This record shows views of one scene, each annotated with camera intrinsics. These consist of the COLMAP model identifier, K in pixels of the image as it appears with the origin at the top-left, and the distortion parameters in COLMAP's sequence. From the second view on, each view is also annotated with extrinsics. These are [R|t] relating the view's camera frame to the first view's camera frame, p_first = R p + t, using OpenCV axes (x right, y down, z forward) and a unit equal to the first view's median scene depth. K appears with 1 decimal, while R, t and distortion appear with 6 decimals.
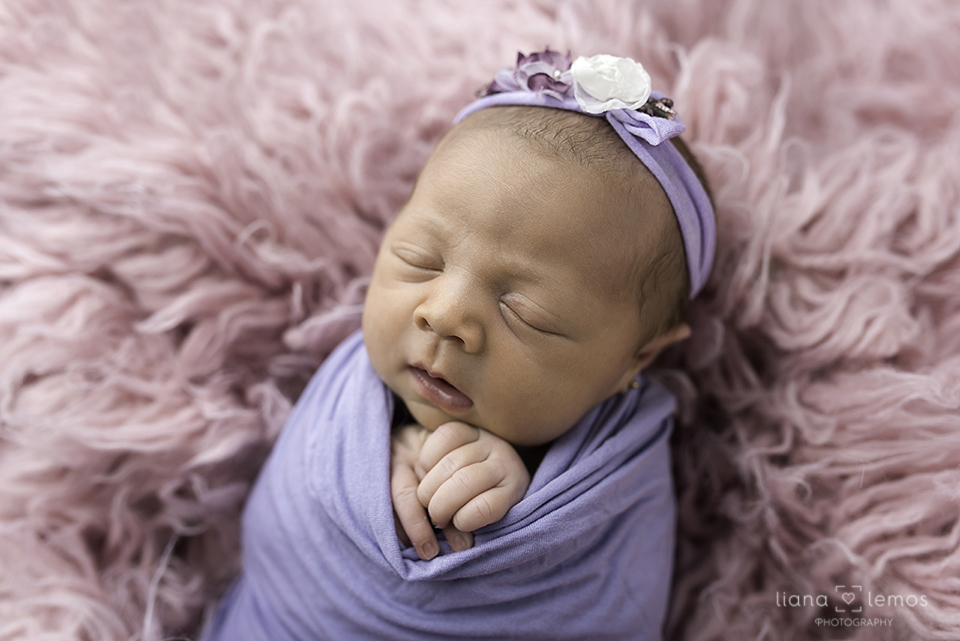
lens RADIAL K [[923.5, 0, 480.0], [0, 923.5, 320.5], [0, 0, 1]] dist [0.002949, 0.000655]
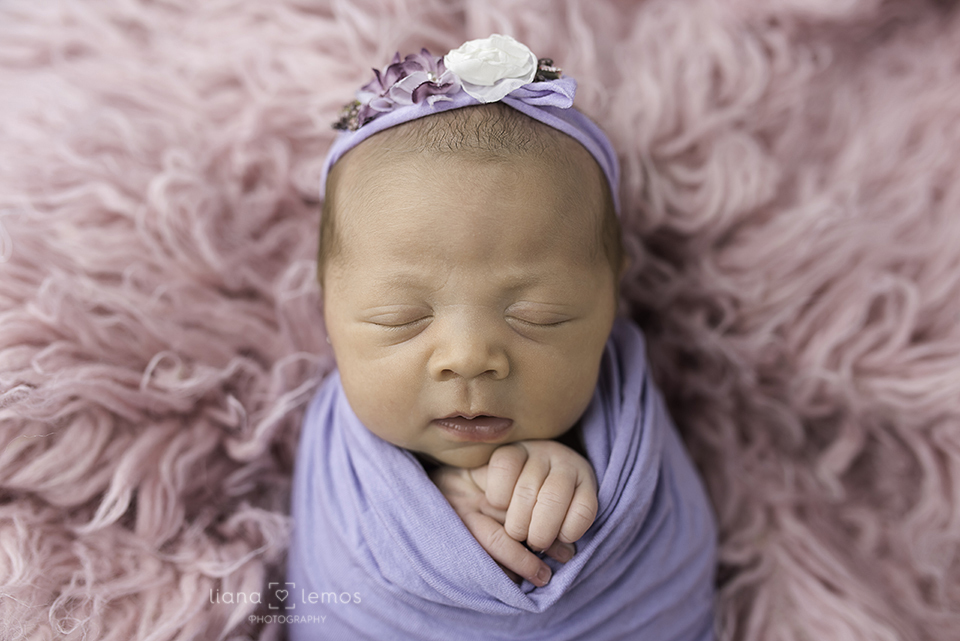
lens RADIAL K [[923.5, 0, 480.0], [0, 923.5, 320.5], [0, 0, 1]] dist [0.002949, 0.000655]
pose [[0.843336, -0.452792, 0.289422, -0.256892], [0.428065, 0.891616, 0.147584, -0.157664], [-0.324878, -0.000571, 0.945756, 0.081588]]
